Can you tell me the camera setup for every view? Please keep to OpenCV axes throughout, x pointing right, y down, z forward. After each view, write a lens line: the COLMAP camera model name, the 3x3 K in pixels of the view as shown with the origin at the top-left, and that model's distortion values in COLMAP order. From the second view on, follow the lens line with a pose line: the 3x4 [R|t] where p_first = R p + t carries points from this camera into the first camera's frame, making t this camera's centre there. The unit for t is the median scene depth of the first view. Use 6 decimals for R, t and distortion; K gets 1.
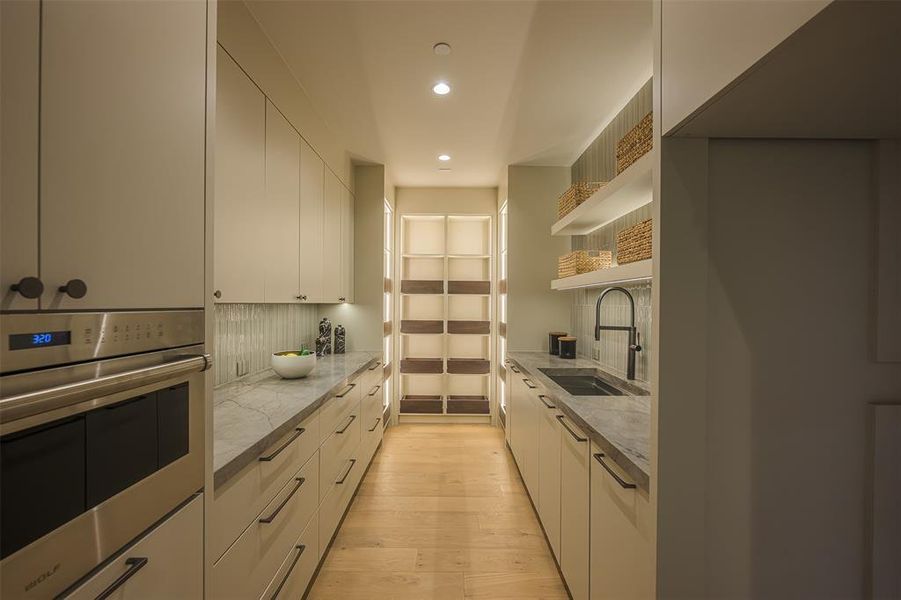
lens RADIAL K [[372.3, 0, 450.5], [0, 372.3, 300.0], [0, 0, 1]] dist [-0.001006, -0.000143]
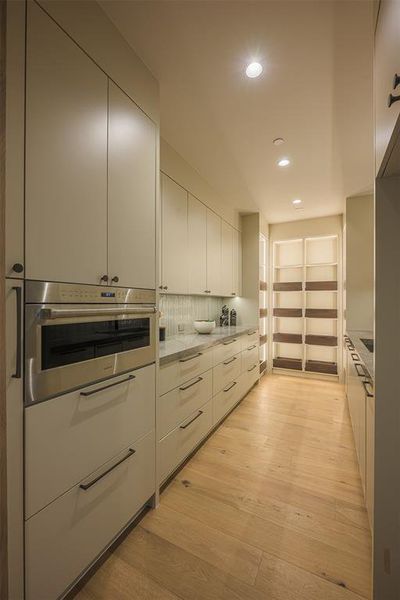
lens RADIAL K [[247.9, 0, 200.0], [0, 247.9, 300.0], [0, 0, 1]] dist [-0.001006, -0.000143]
pose [[0.881927, -0.006428, -0.471342, 0.102207], [0.004971, 0.999978, -0.004336, 0.026295], [0.471360, 0.001481, 0.881940, -0.086377]]
